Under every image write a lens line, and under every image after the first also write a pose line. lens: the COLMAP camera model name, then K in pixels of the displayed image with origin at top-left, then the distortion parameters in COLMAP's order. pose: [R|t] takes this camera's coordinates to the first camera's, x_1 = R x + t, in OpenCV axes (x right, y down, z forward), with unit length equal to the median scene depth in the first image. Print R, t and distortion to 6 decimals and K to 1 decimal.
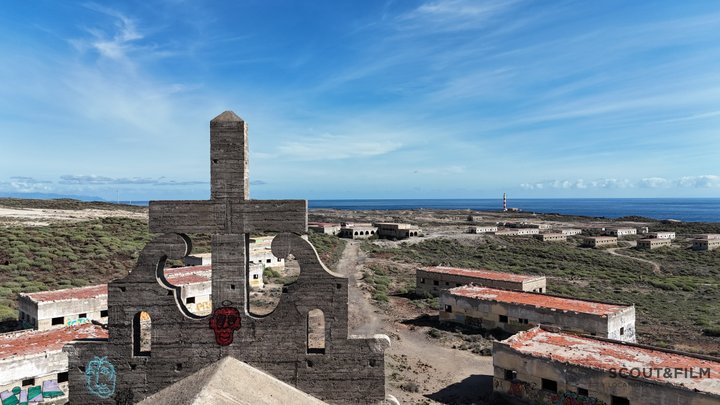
lens RADIAL K [[527.9, 0, 360.0], [0, 527.9, 202.5], [0, 0, 1]] dist [0.093244, -0.101167]
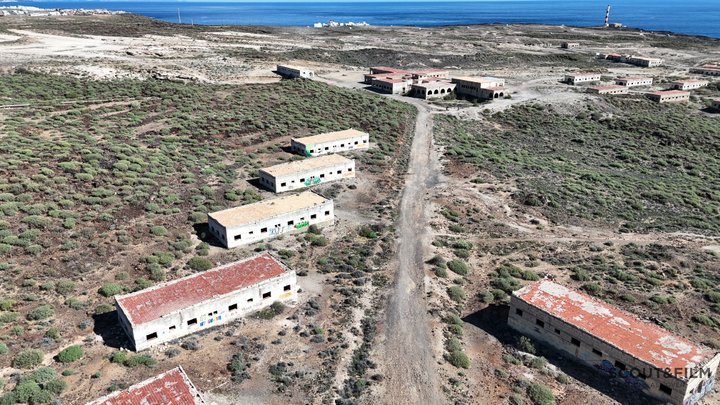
lens RADIAL K [[530.1, 0, 360.0], [0, 530.1, 202.5], [0, 0, 1]] dist [0.065107, -0.057523]
pose [[0.990918, 0.050037, -0.124809, -0.005786], [-0.003545, 0.937585, 0.347738, -0.150341], [0.134419, -0.344138, 0.929247, 0.238534]]
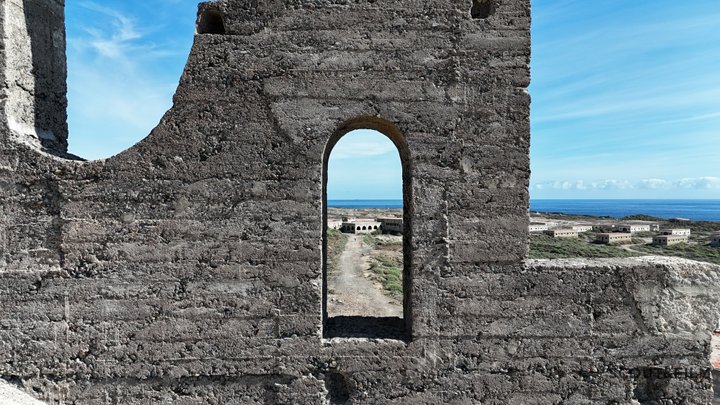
lens RADIAL K [[527.9, 0, 360.0], [0, 527.9, 202.5], [0, 0, 1]] dist [0.093244, -0.101167]
pose [[0.999993, 0.003665, -0.000303, -0.009499], [-0.003666, 0.999993, -0.000667, 0.025717], [0.000300, 0.000668, 1.000000, 0.088194]]
